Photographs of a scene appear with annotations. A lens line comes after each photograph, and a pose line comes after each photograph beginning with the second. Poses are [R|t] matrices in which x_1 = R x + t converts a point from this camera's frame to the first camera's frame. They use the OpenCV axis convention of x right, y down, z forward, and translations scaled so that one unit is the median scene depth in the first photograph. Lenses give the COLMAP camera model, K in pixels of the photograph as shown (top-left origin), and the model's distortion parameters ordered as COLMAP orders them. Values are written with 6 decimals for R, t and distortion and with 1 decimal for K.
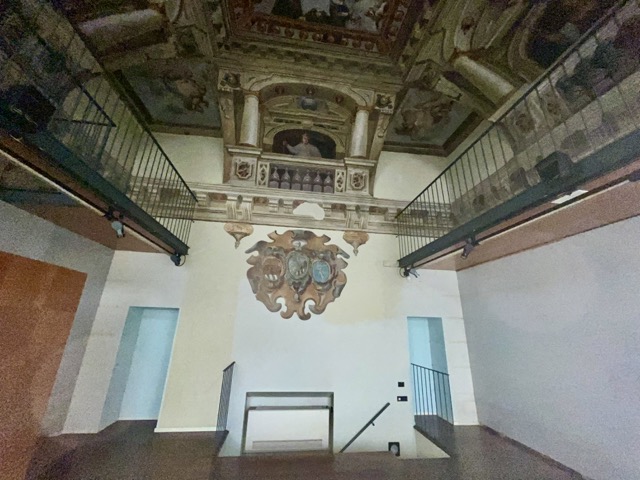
lens RADIAL K [[256.6, 0, 319.1], [0, 256.6, 239.1], [0, 0, 1]] dist [-0.004115, 0.000402]
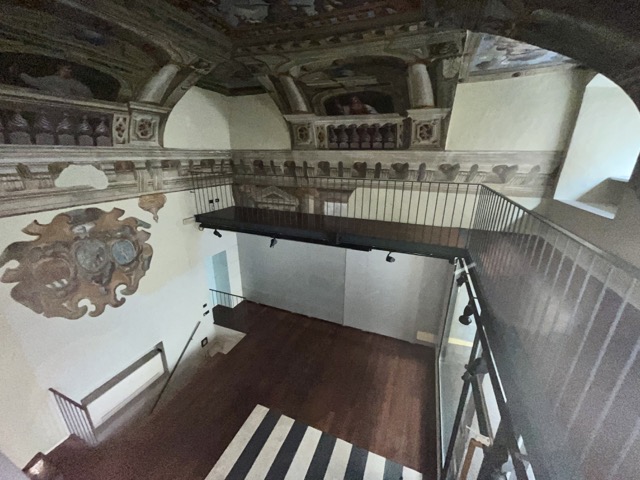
lens RADIAL K [[256.6, 0, 319.8], [0, 256.6, 239.7], [0, 0, 1]] dist [-0.004115, 0.000402]
pose [[0.502817, -0.296161, 0.812074, -0.364140], [-0.268067, 0.839727, 0.472227, -0.520905], [-0.821776, -0.455134, 0.342838, 0.150821]]
